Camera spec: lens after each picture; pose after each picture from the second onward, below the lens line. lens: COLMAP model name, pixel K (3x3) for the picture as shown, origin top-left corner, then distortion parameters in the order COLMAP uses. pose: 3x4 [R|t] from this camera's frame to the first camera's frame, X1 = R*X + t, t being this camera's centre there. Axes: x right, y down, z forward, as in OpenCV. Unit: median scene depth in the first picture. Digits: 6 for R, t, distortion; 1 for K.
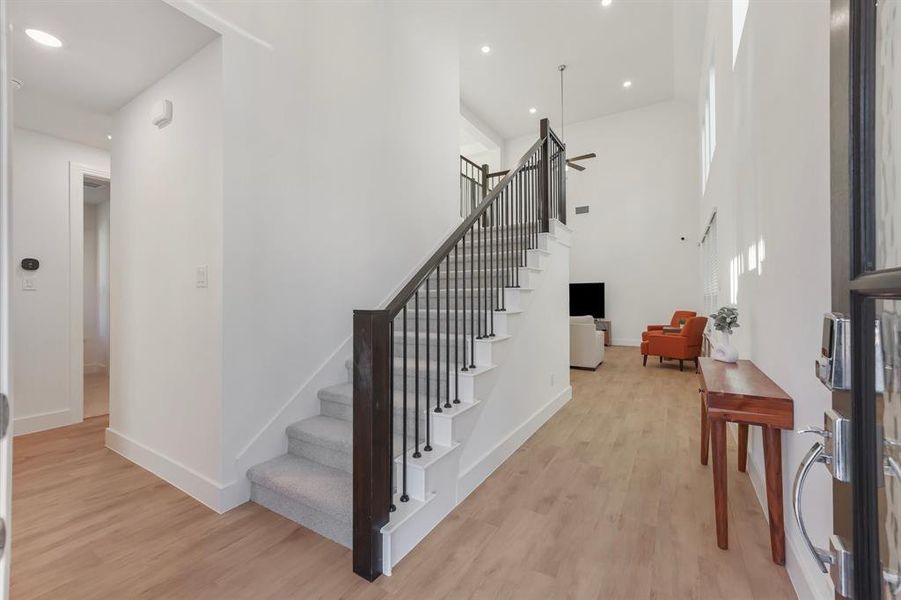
lens RADIAL K [[363.1, 0, 449.8], [0, 363.1, 299.2], [0, 0, 1]] dist [-0.010238, 0.000072]
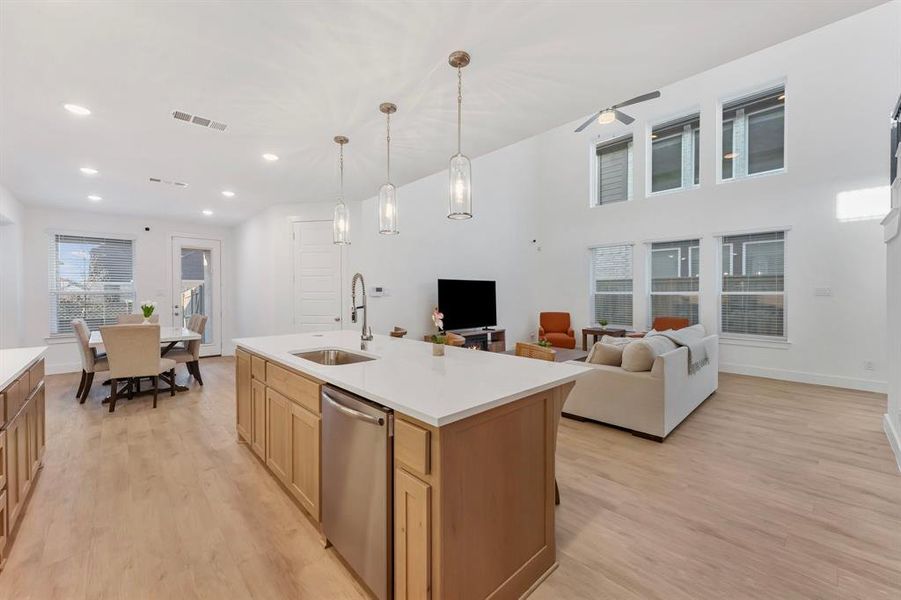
lens RADIAL K [[358.8, 0, 443.4], [0, 358.8, 298.4], [0, 0, 1]] dist [0.000910, -0.000556]
pose [[0.276095, -0.004312, 0.961121, -0.509311], [-0.004048, 0.999976, 0.005649, -0.016400], [-0.961122, -0.005451, 0.276070, 1.272646]]
